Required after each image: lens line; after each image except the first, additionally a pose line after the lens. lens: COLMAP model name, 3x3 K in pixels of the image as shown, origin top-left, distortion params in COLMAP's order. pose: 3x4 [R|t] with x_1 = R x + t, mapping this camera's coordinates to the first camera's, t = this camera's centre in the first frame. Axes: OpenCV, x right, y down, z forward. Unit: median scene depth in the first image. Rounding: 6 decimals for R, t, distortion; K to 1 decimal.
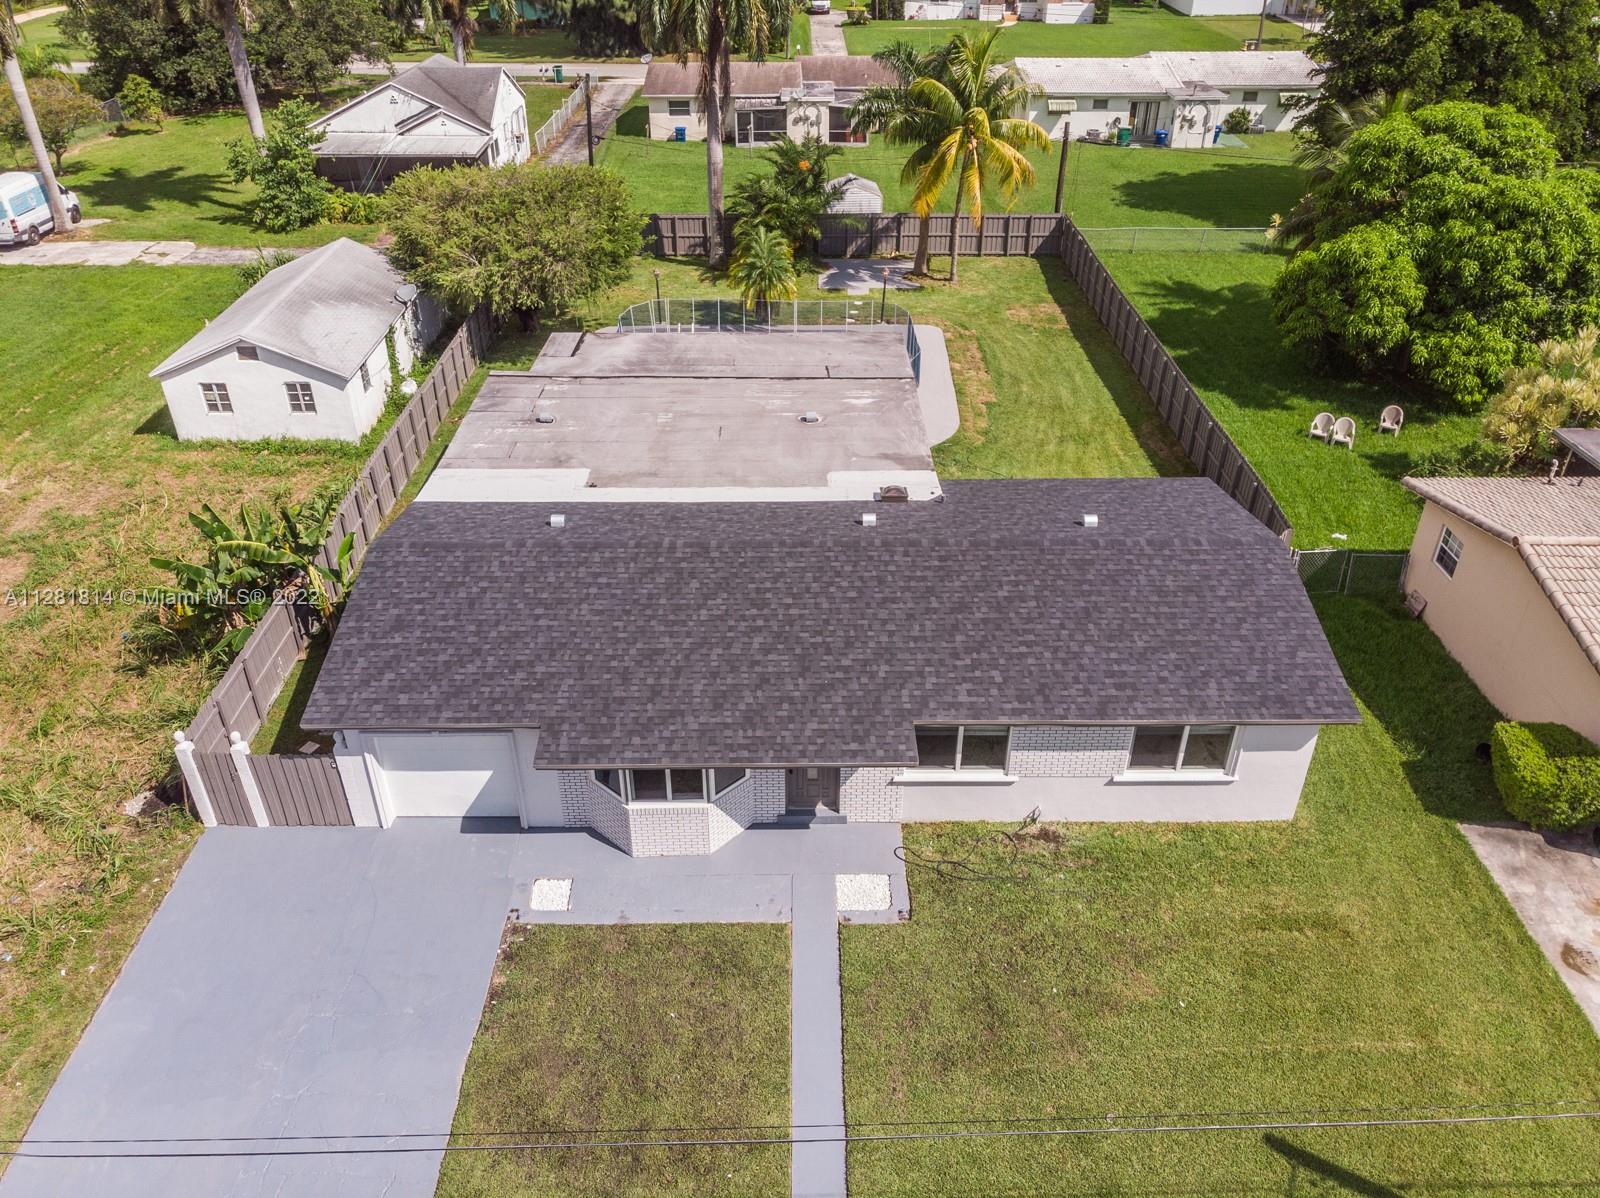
lens RADIAL K [[1176.1, 0, 800.0], [0, 1176.1, 599.0], [0, 0, 1]] dist [-0.006333, 0.025354]
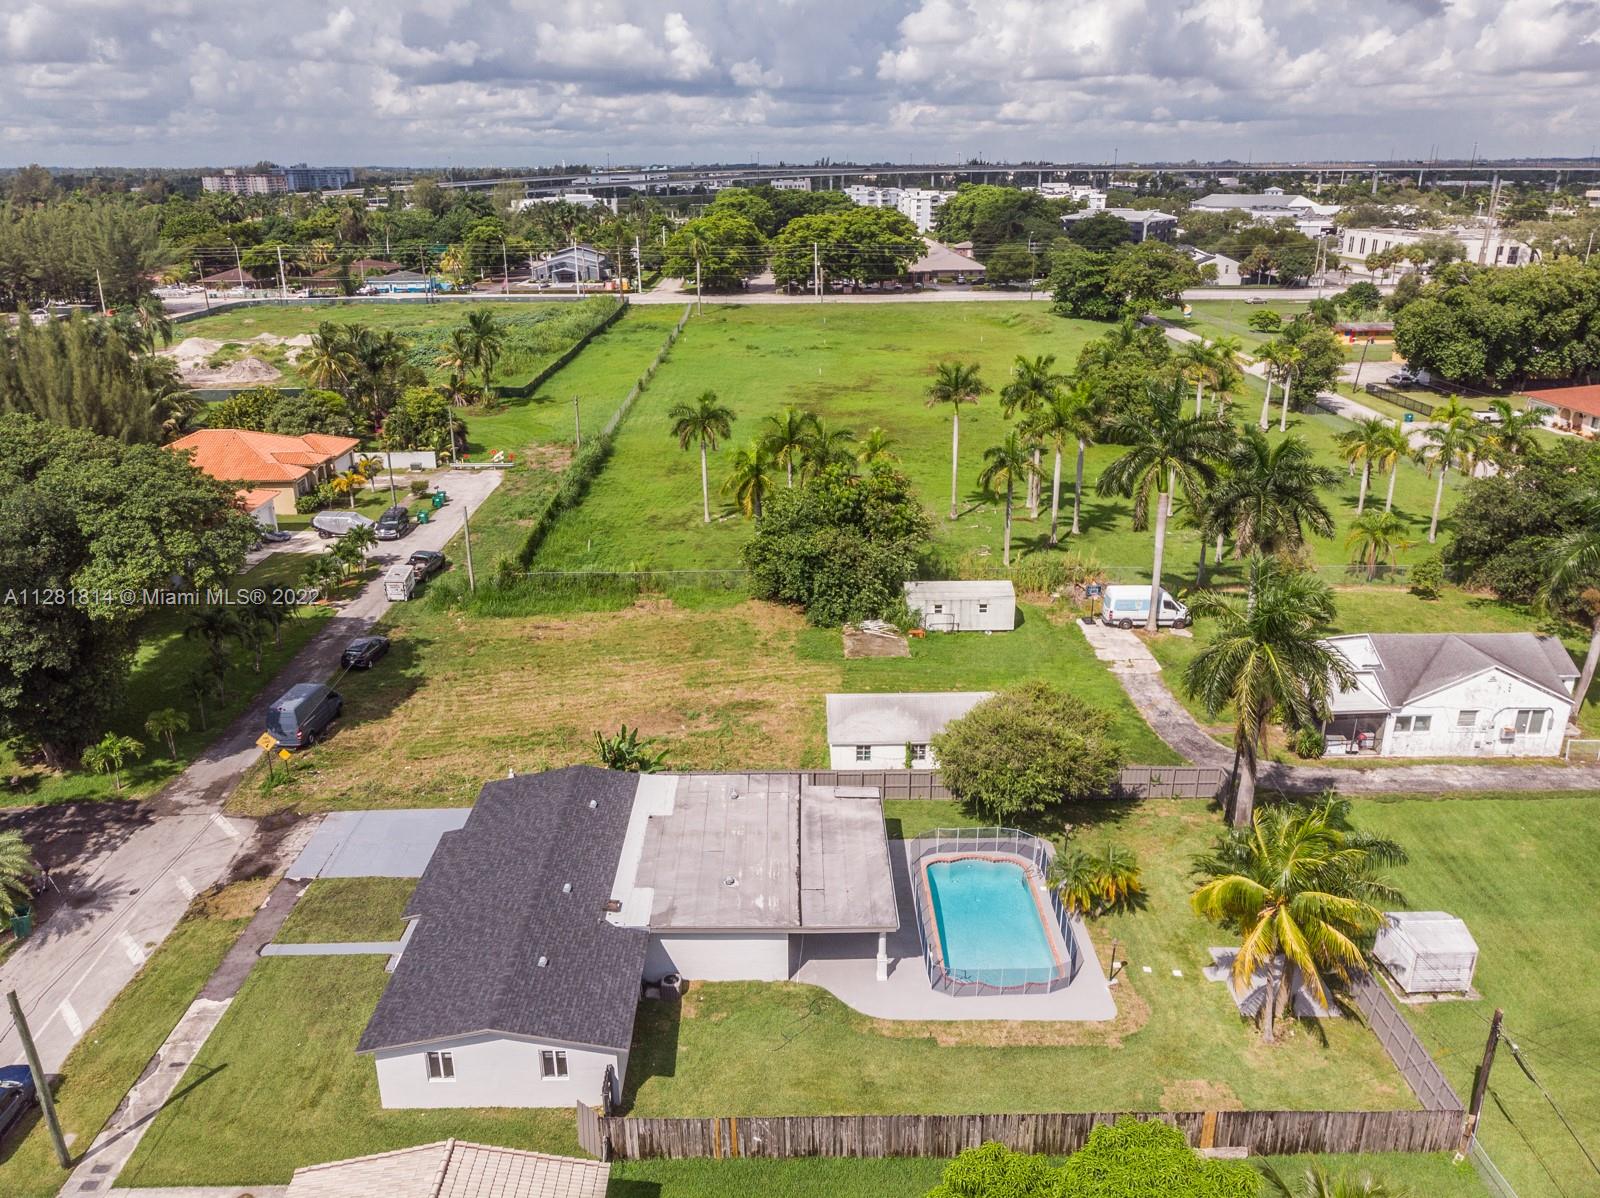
lens RADIAL K [[1176.1, 0, 800.0], [0, 1176.1, 599.0], [0, 0, 1]] dist [-0.006333, 0.025354]
pose [[0.004962, 0.343849, -0.939012, 1.183448], [-0.538456, 0.792186, 0.287239, -0.831953], [0.842639, 0.504191, 0.189078, 0.509440]]
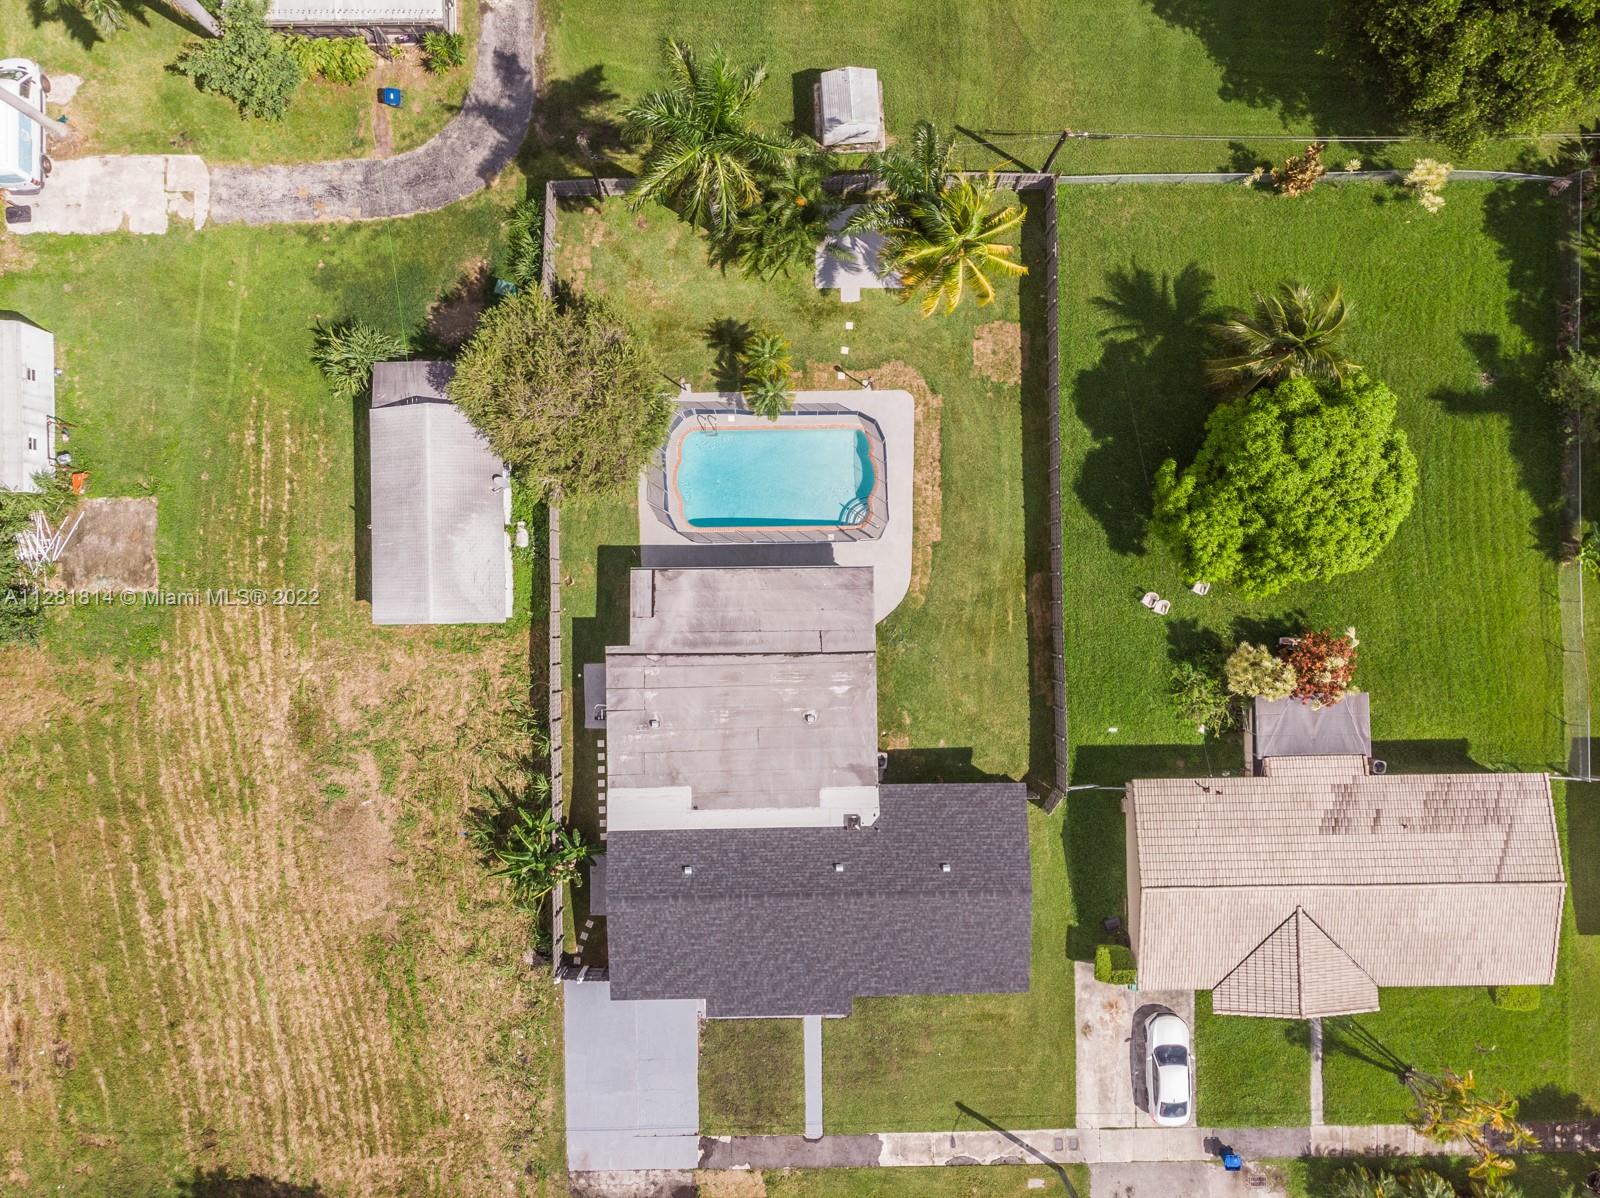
lens RADIAL K [[1176.1, 0, 800.0], [0, 1176.1, 599.0], [0, 0, 1]] dist [-0.006333, 0.025354]
pose [[0.999930, -0.011705, 0.001794, -0.006033], [0.005034, 0.557235, 0.830339, -1.434298], [-0.010719, -0.830272, 0.557255, 0.172351]]
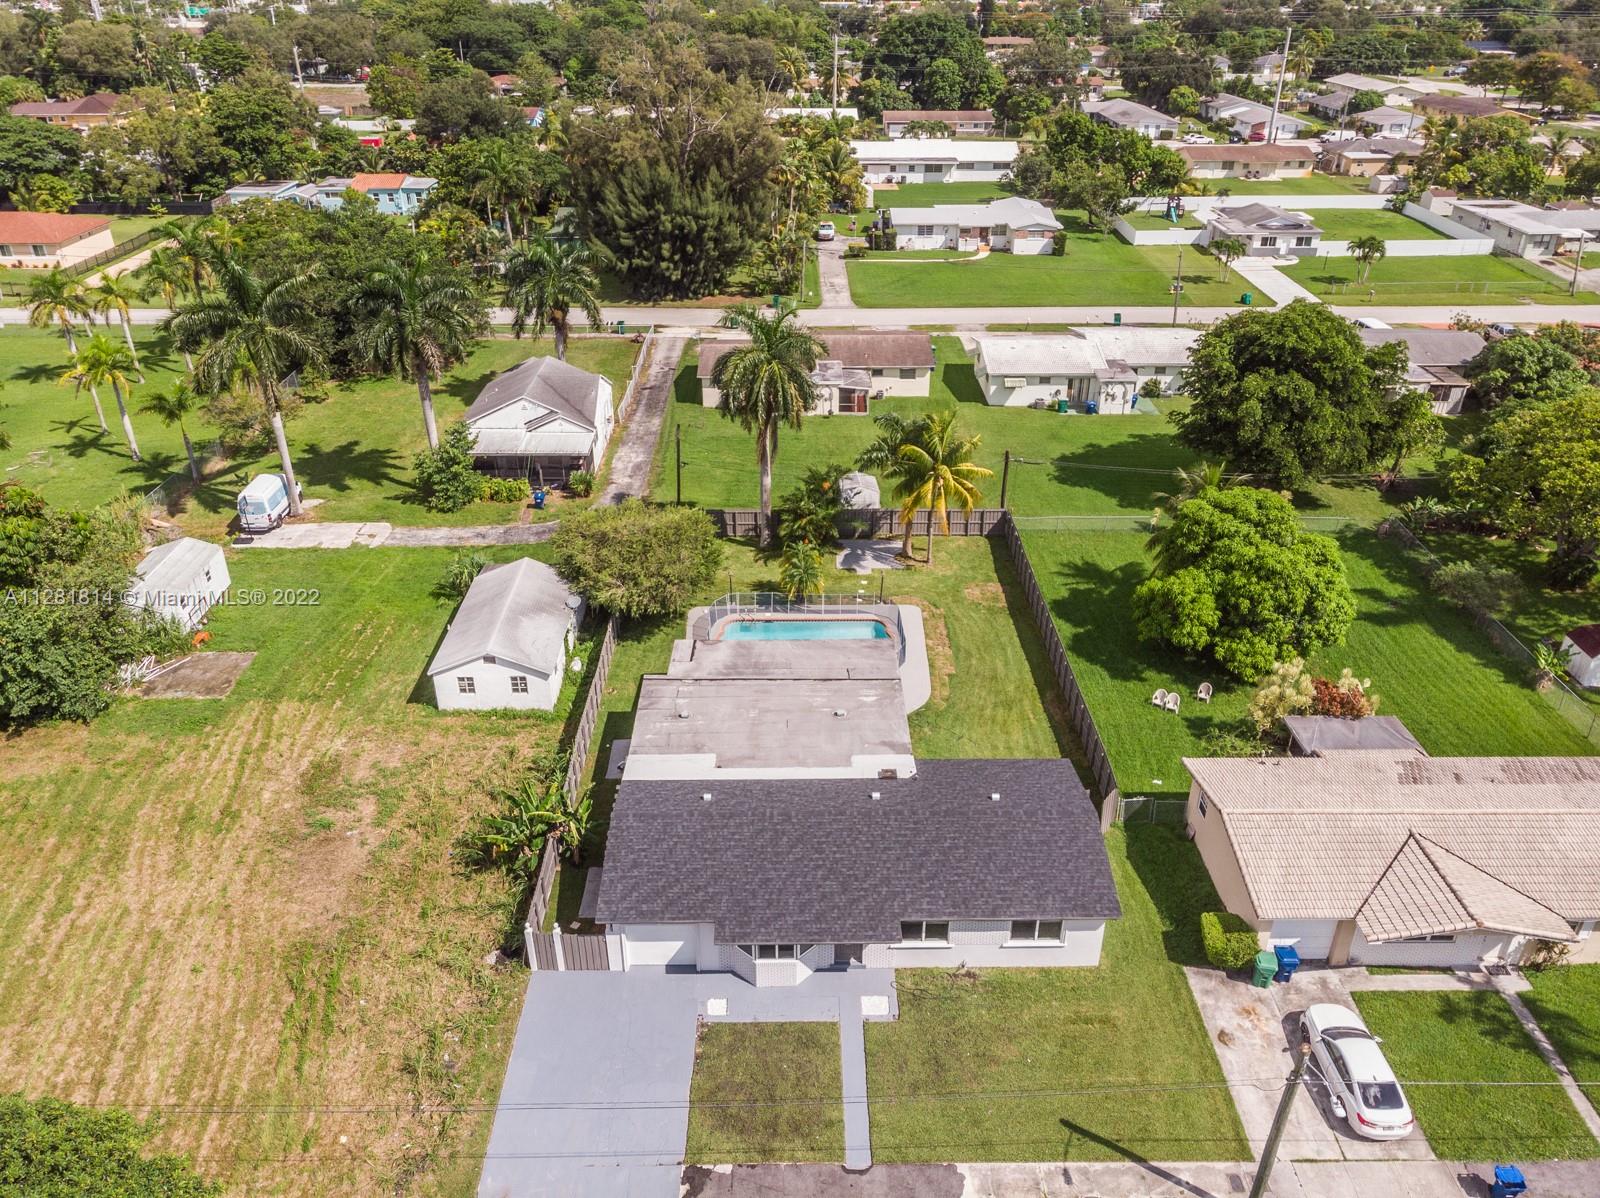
lens RADIAL K [[1176.1, 0, 800.0], [0, 1176.1, 599.0], [0, 0, 1]] dist [-0.006333, 0.025354]
pose [[0.999995, -0.002935, 0.001440, -0.043798], [0.003030, 0.997506, -0.070523, -0.173903], [-0.001230, 0.070527, 0.997509, -0.605707]]
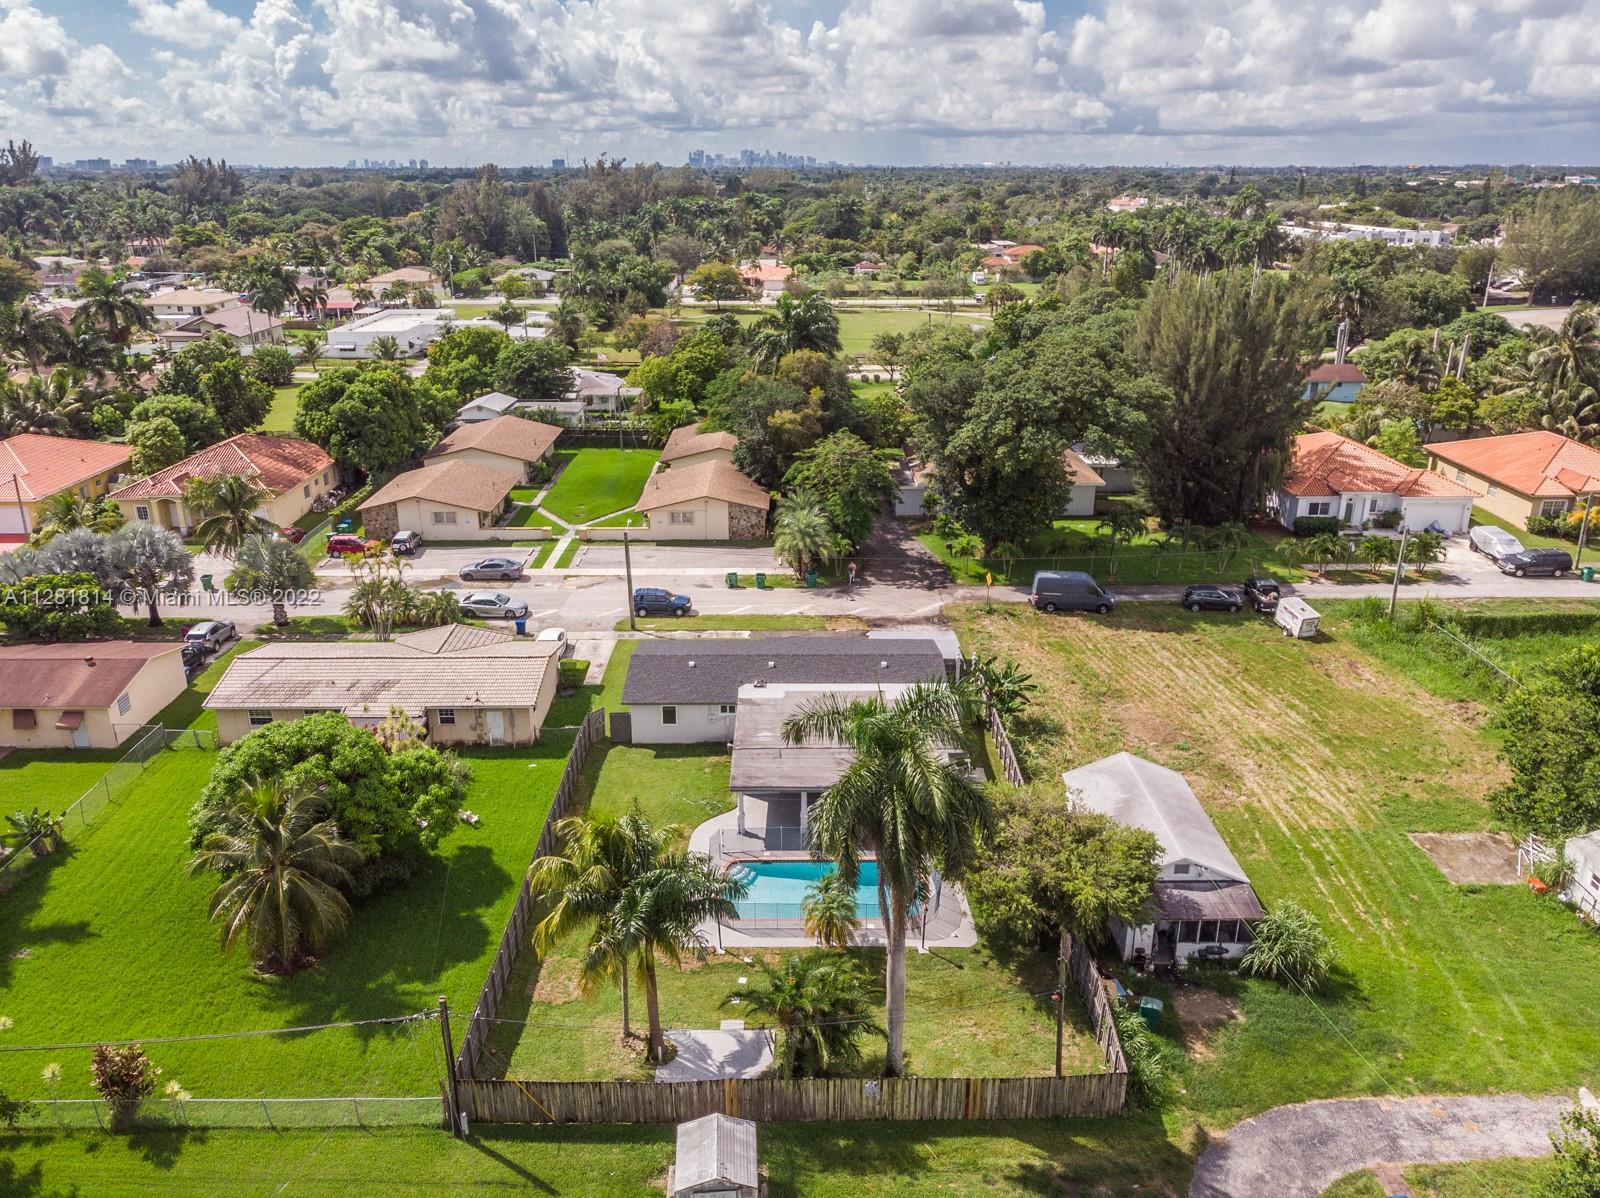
lens RADIAL K [[1176.1, 0, 800.0], [0, 1176.1, 599.0], [0, 0, 1]] dist [-0.006333, 0.025354]
pose [[-0.999998, -0.002076, 0.000762, -0.007398], [-0.000635, 0.599670, 0.800247, -1.660490], [-0.002118, 0.800245, -0.599670, 1.779755]]
